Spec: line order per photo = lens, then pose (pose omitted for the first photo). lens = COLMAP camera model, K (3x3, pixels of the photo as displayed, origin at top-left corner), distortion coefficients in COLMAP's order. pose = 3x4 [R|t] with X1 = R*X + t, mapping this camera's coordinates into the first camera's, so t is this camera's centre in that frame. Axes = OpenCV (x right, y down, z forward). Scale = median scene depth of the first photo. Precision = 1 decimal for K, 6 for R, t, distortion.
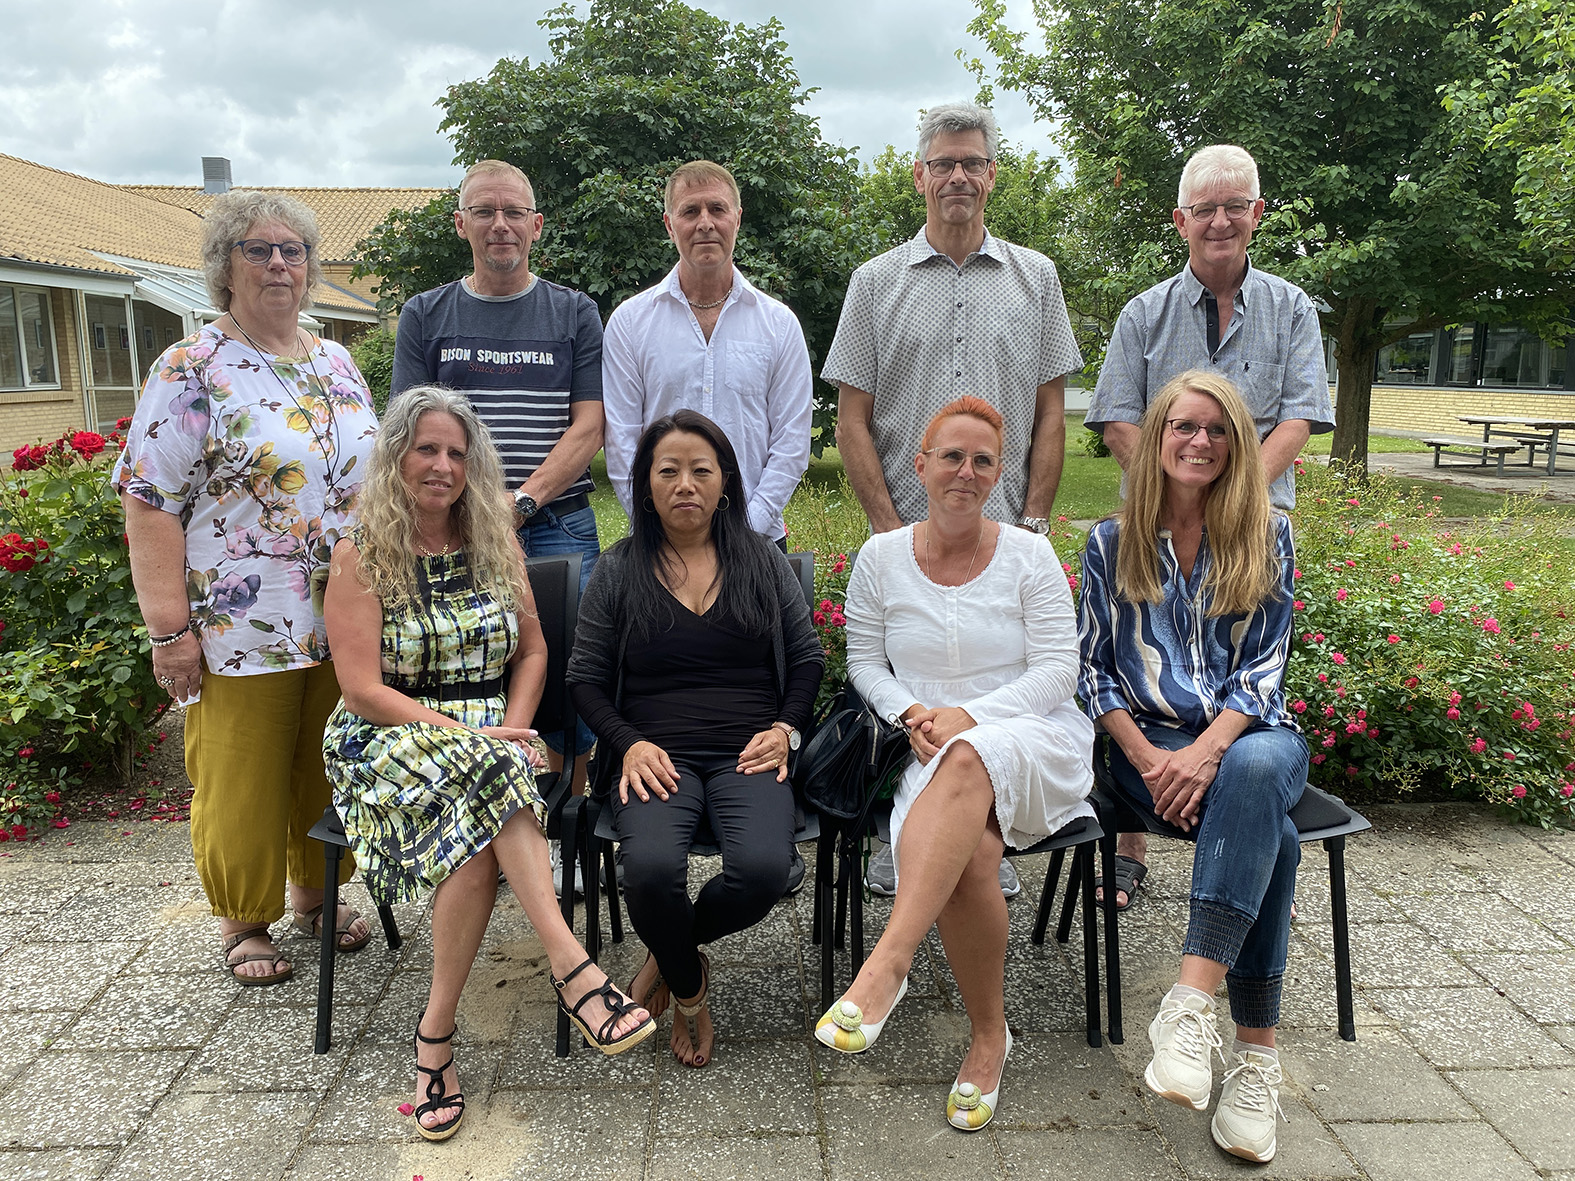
lens RADIAL K [[1188.6, 0, 781.6], [0, 1188.6, 583.2], [0, 0, 1]] dist [0.006163, -0.006767]
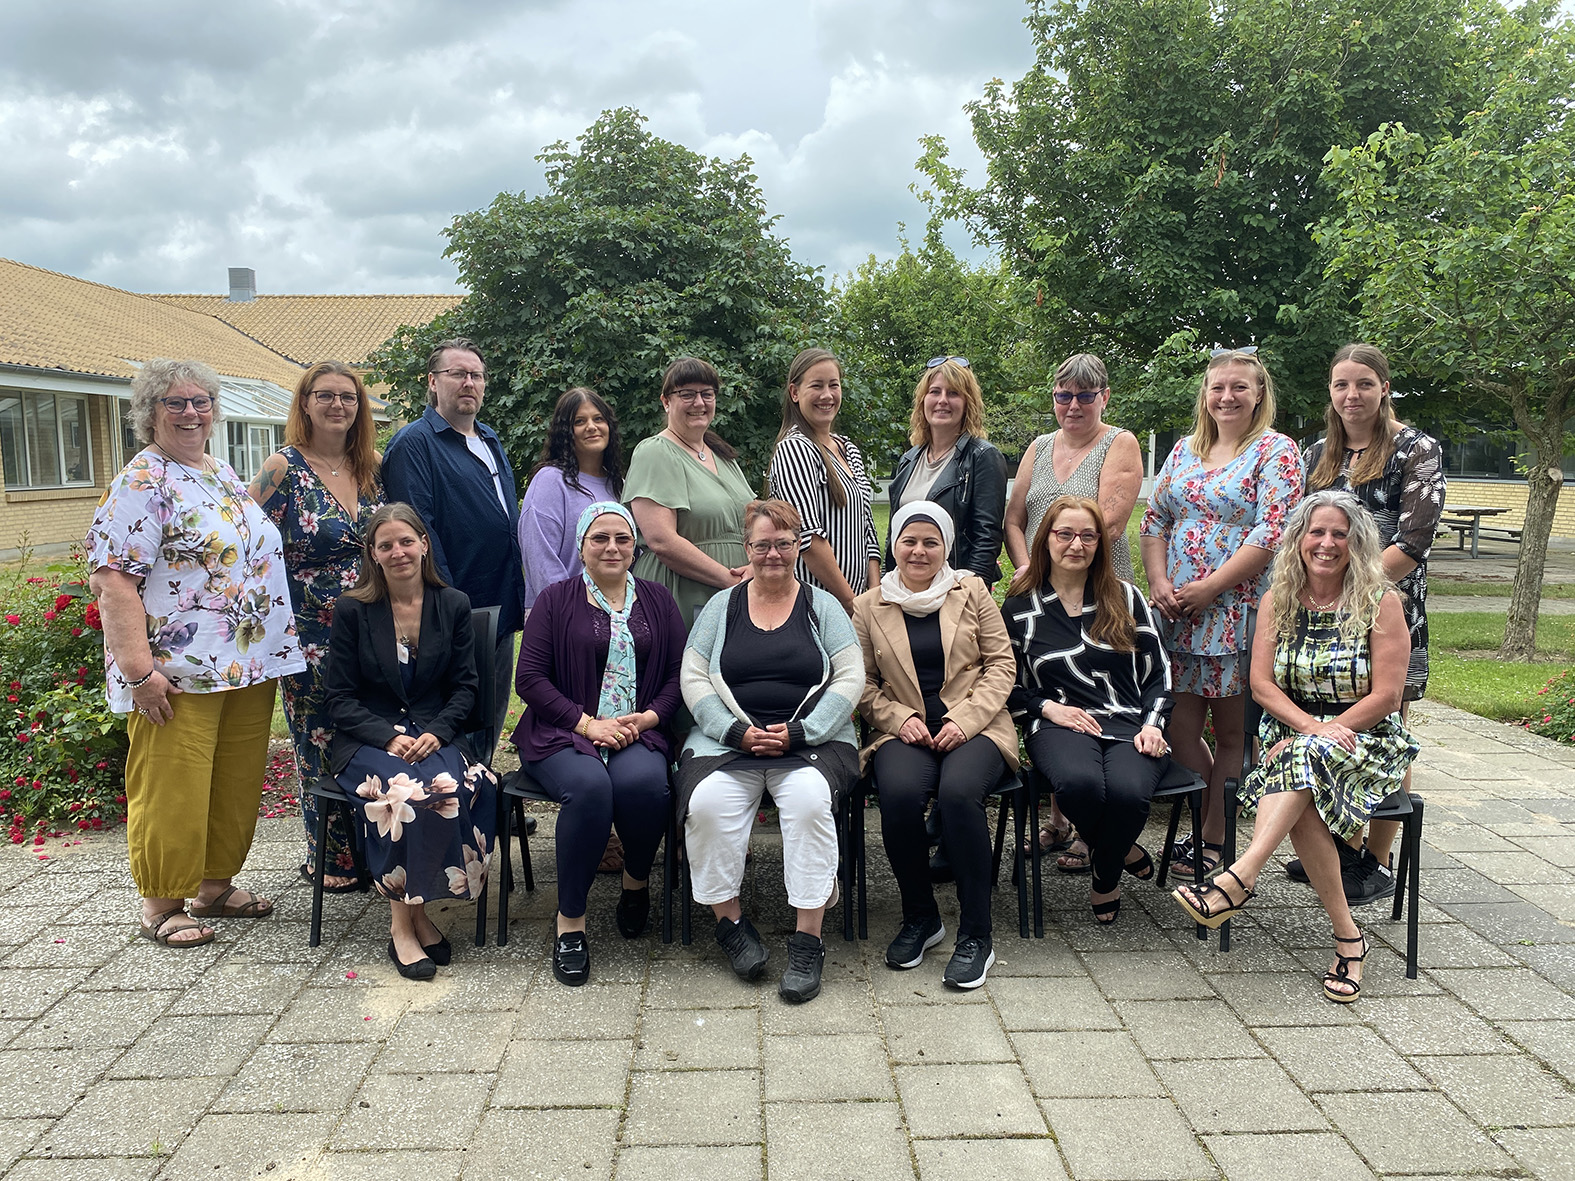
lens RADIAL K [[1188.6, 0, 791.2], [0, 1188.6, 598.9], [0, 0, 1]] dist [0.006163, -0.006767]
pose [[0.999984, -0.005188, -0.002355, 0.040912], [0.005034, 0.998103, -0.061356, 0.012167], [0.002668, 0.061343, 0.998113, -0.098444]]
